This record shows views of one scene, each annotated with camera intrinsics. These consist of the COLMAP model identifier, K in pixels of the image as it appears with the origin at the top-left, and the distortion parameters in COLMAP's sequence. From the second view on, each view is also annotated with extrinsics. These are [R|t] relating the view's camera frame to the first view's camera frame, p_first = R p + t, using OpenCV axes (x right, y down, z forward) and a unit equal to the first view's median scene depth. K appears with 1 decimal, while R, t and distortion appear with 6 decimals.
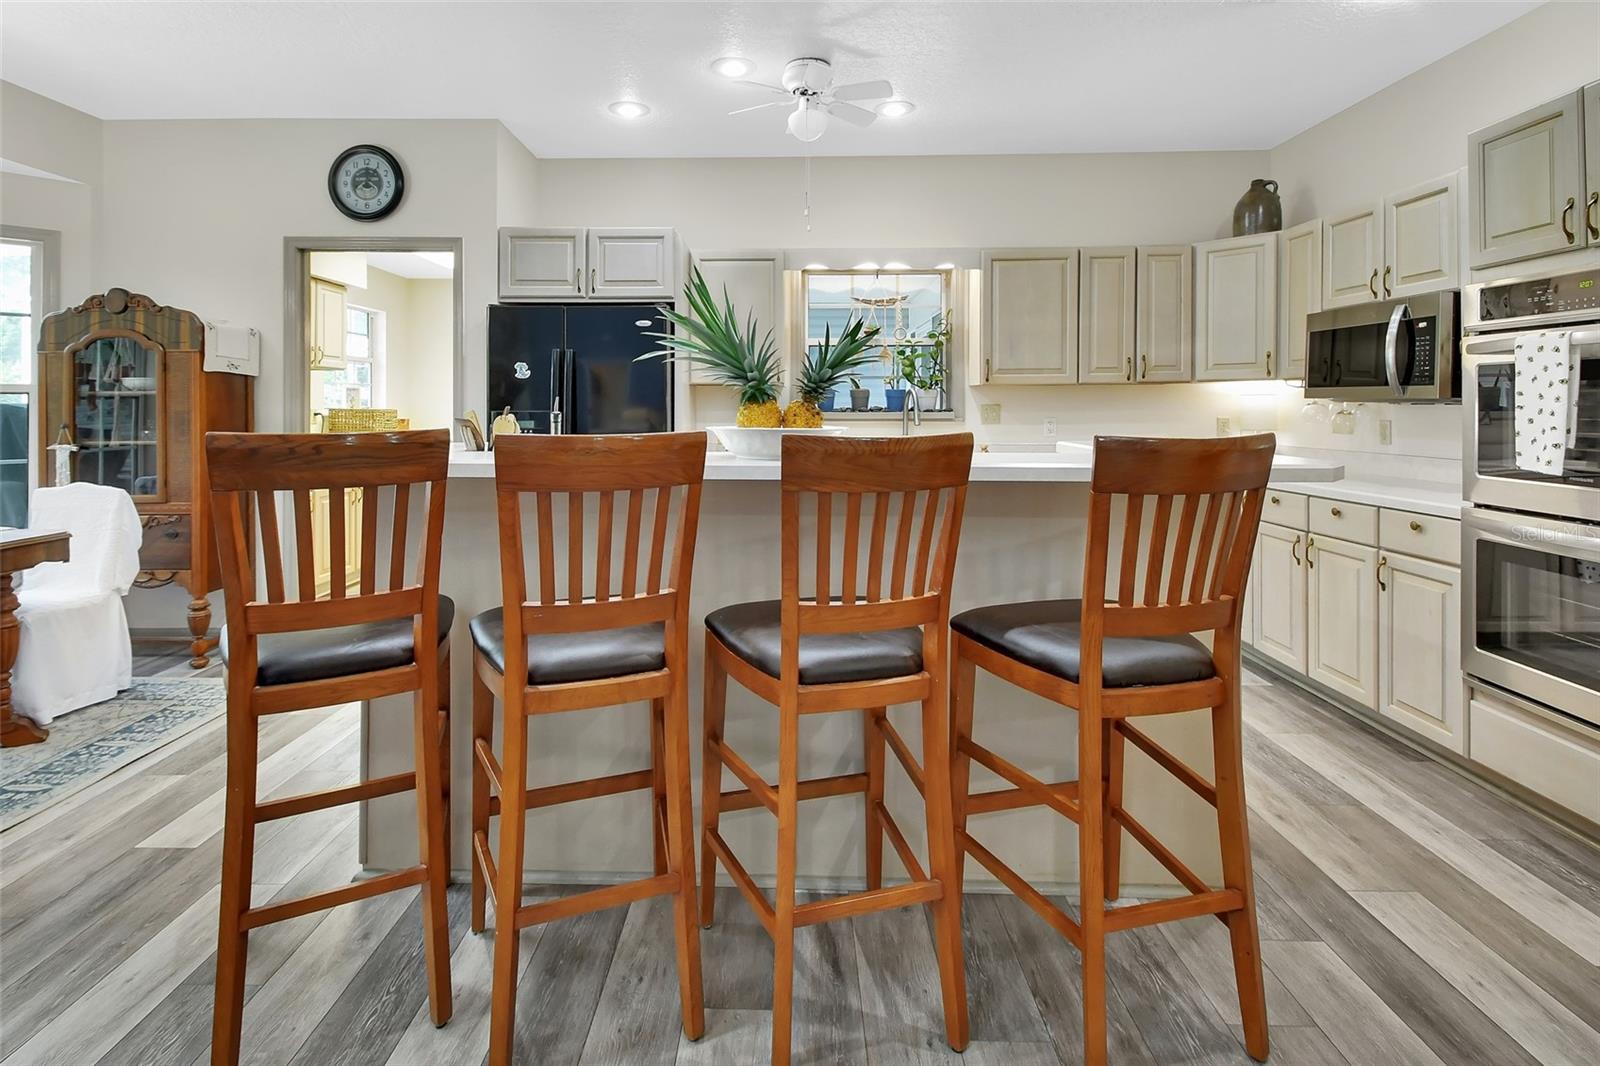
lens RADIAL K [[765.1, 0, 777.0], [0, 765.1, 408.5], [0, 0, 1]] dist [0.004622, -0.001118]
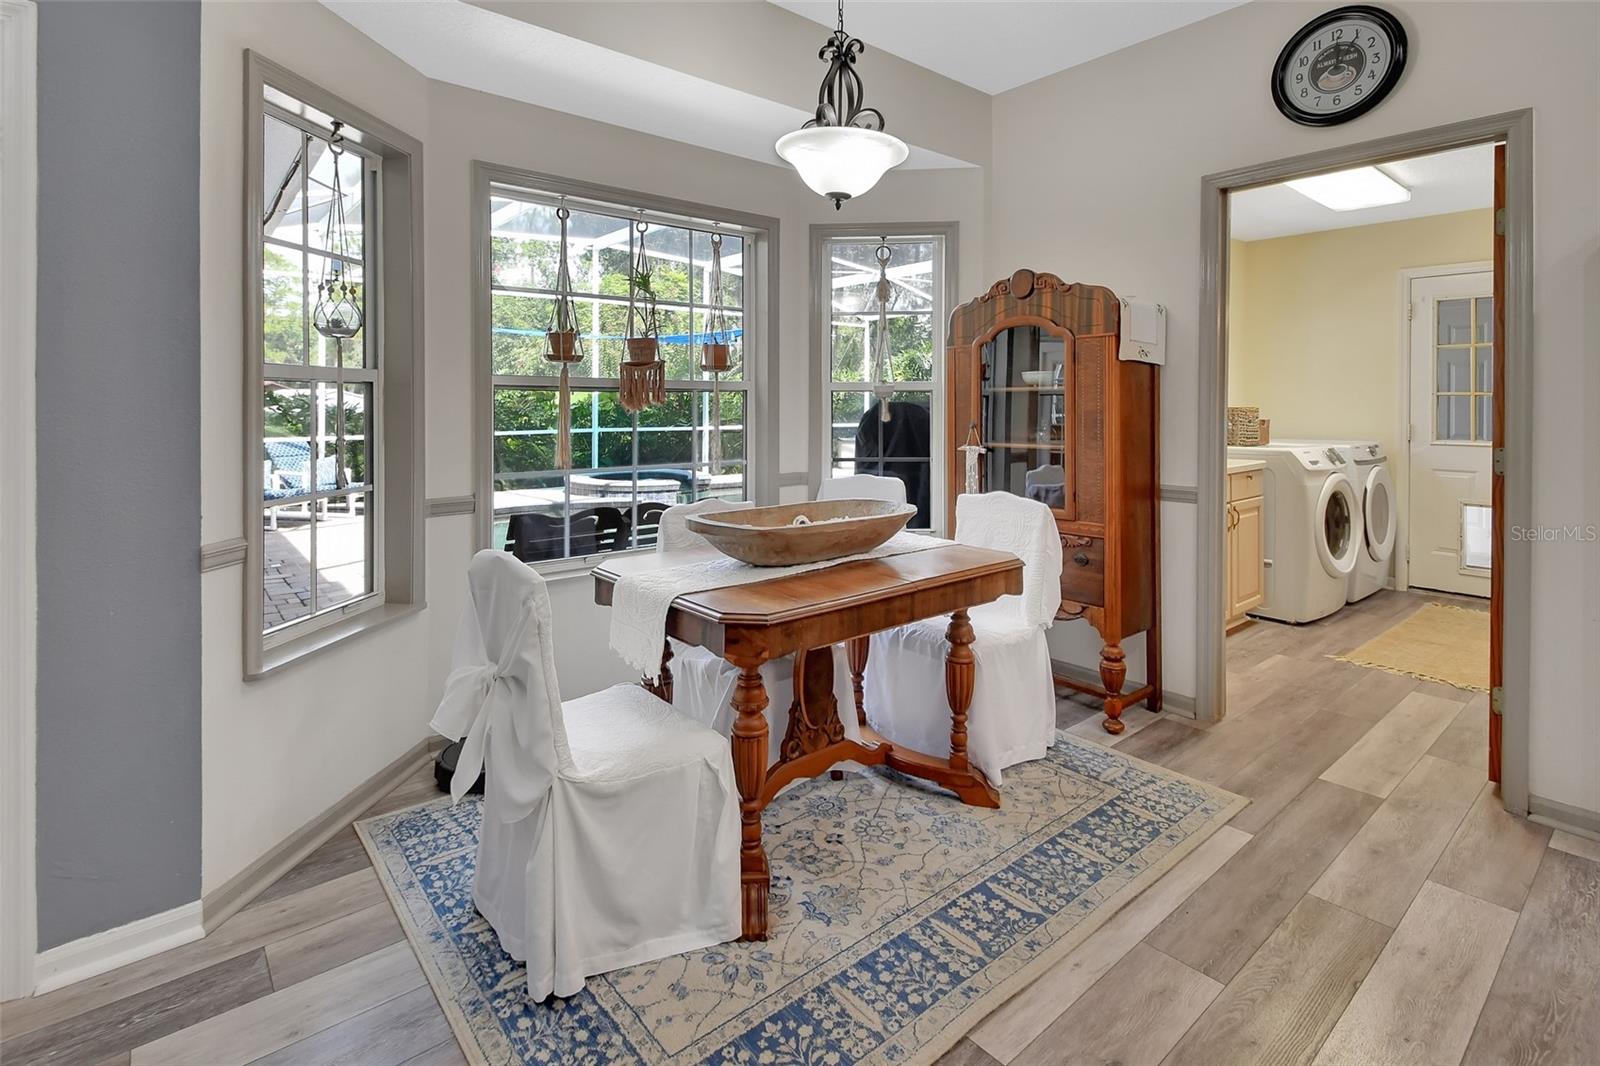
lens RADIAL K [[772.1, 0, 780.6], [0, 772.1, 413.4], [0, 0, 1]] dist [0.002410, -0.000385]
pose [[0.650519, 0.008362, -0.759444, -0.369763], [-0.000131, 0.999941, 0.010898, -0.002053], [0.759490, -0.006990, 0.650482, 0.217090]]
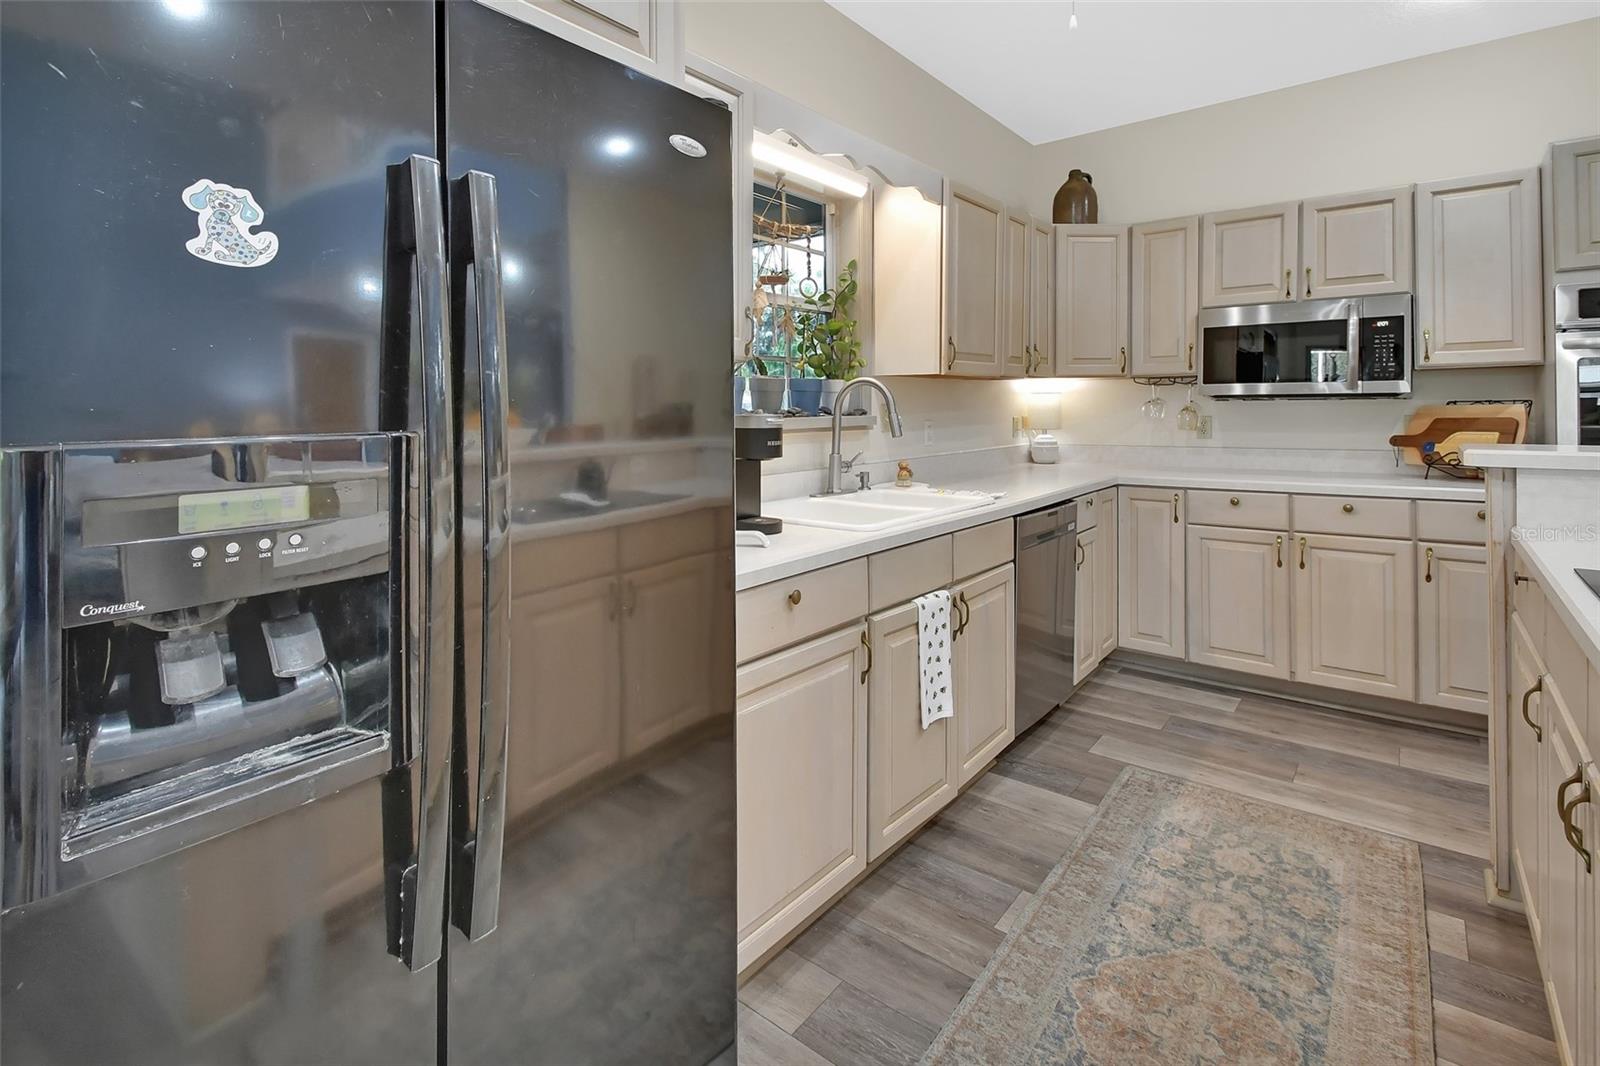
lens RADIAL K [[772.1, 0, 780.6], [0, 772.1, 413.4], [0, 0, 1]] dist [0.002410, -0.000385]
pose [[0.608923, -0.013014, 0.793123, -0.421007], [0.018608, 0.999825, 0.002119, -0.001790], [-0.793011, 0.013468, 0.609058, 0.811752]]
